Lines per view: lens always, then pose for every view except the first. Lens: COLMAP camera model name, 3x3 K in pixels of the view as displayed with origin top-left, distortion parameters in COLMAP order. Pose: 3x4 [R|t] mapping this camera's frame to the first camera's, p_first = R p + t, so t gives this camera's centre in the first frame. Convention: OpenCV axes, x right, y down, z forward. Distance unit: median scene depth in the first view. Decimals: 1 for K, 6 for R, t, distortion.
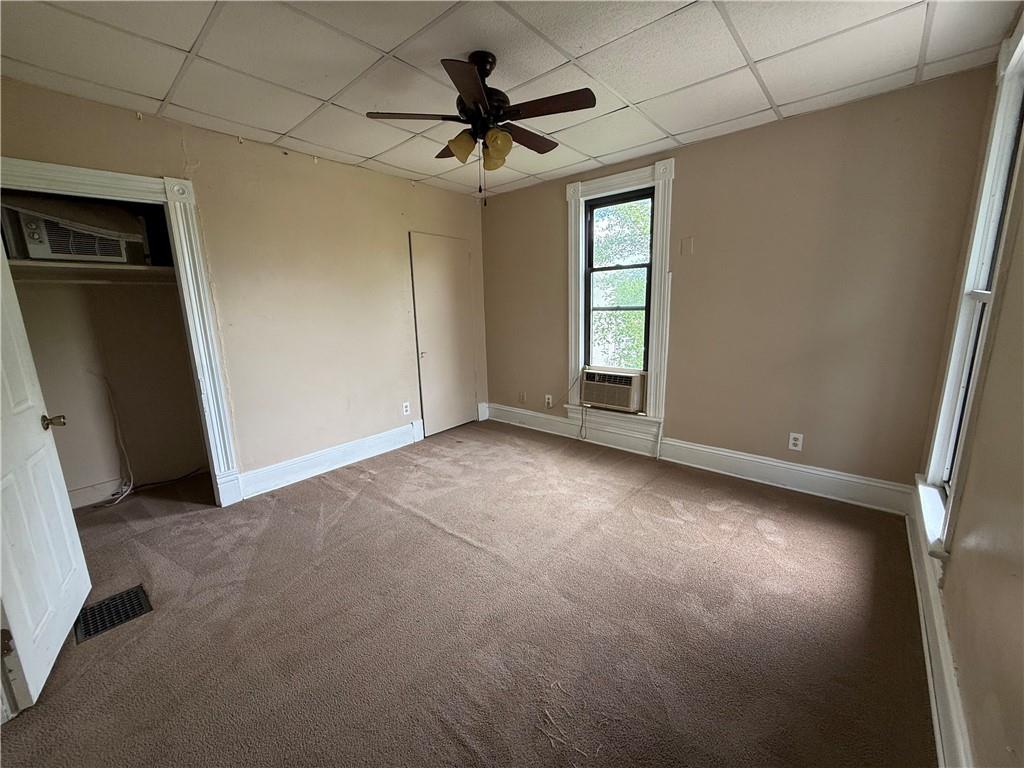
lens RADIAL K [[409.8, 0, 513.9], [0, 409.8, 385.3], [0, 0, 1]] dist [-0.002715, -0.000332]
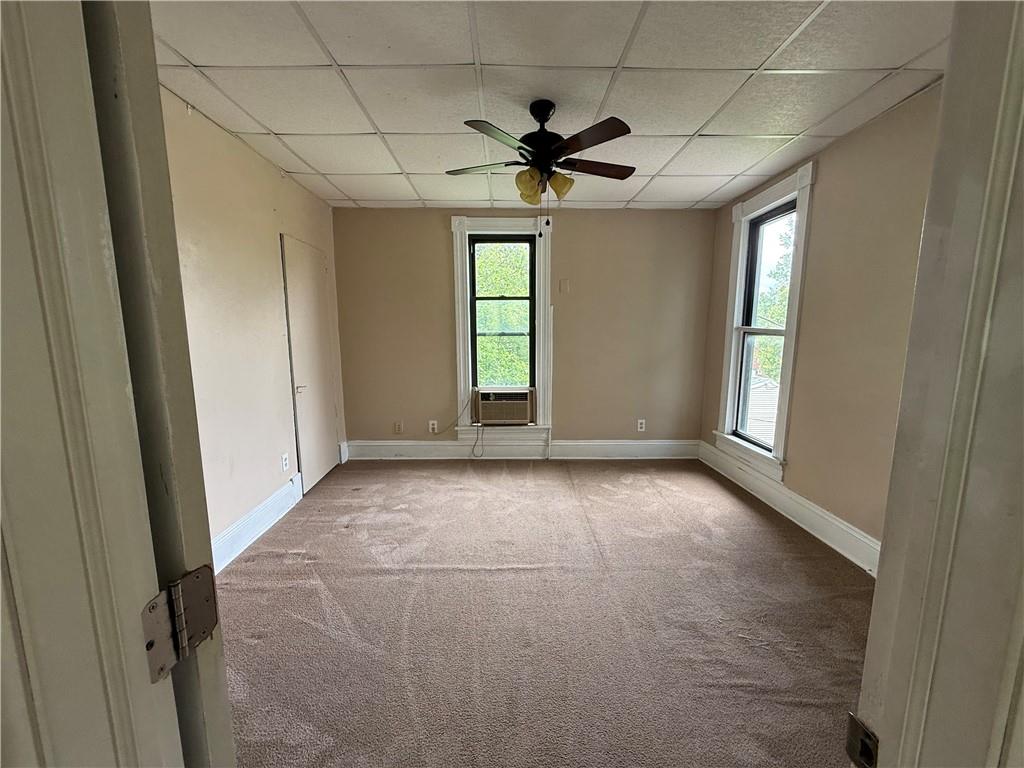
lens RADIAL K [[409.8, 0, 507.7], [0, 409.8, 384.7], [0, 0, 1]] dist [-0.002715, -0.000332]
pose [[0.740206, -0.071572, 0.668560, -0.501761], [0.113726, 0.993319, -0.019574, -0.025783], [-0.662692, 0.090522, 0.743401, 0.168638]]
